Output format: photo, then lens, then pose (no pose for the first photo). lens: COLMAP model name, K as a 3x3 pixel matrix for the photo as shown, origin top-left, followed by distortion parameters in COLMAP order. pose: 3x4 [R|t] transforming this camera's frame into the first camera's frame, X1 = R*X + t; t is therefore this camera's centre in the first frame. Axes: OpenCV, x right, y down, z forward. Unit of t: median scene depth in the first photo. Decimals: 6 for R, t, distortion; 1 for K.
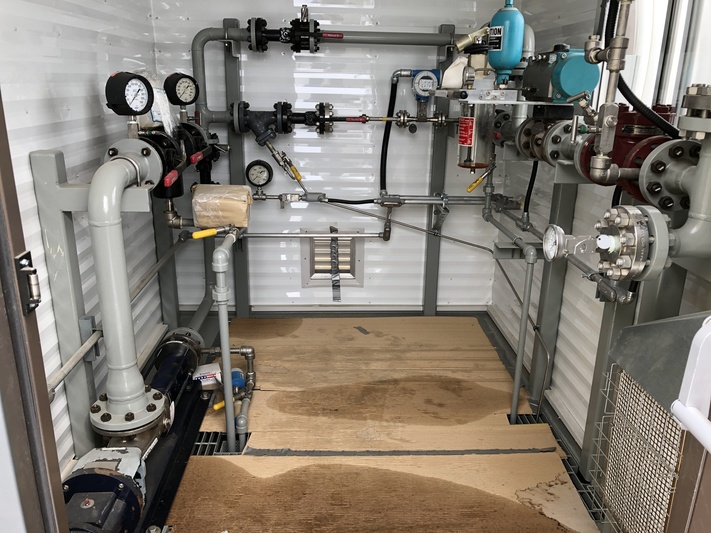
lens RADIAL K [[574.0, 0, 347.6], [0, 574.0, 244.8], [0, 0, 1]] dist [0.000647, 0.004879]
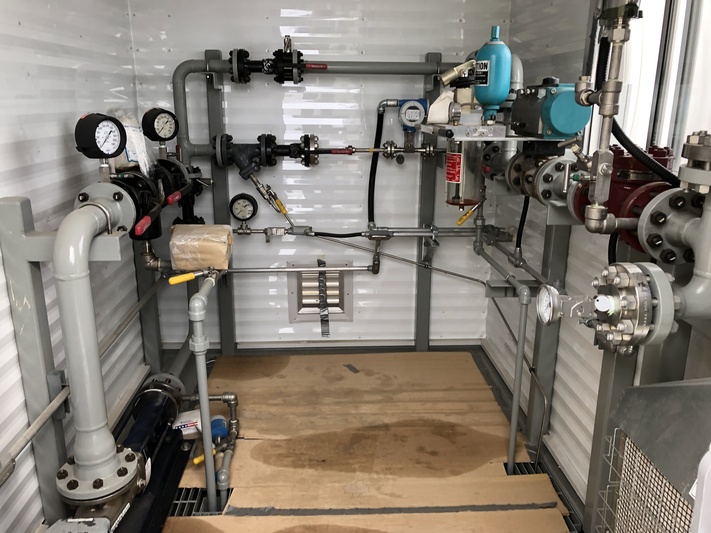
lens RADIAL K [[576.6, 0, 342.7], [0, 576.6, 244.6], [0, 0, 1]] dist [0.003443, 0.007847]
pose [[0.999874, -0.015742, 0.002141, 0.011668], [0.015804, 0.999337, -0.032786, -0.028133], [-0.001624, 0.032816, 0.999460, 0.028524]]
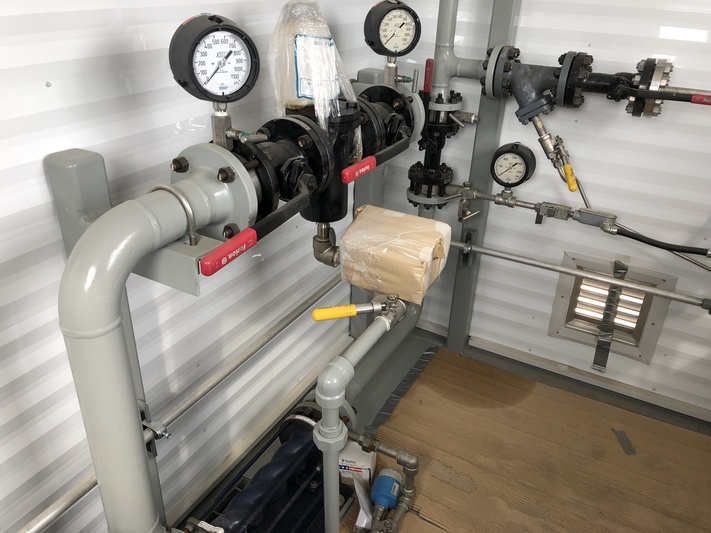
lens RADIAL K [[573.1, 0, 331.8], [0, 573.1, 266.5], [0, 0, 1]] dist [0.007077, 0.003648]
pose [[0.846170, 0.245883, -0.472798, 0.004765], [-0.155307, 0.962464, 0.222584, -0.135031], [0.509781, -0.114915, 0.852595, 0.368260]]
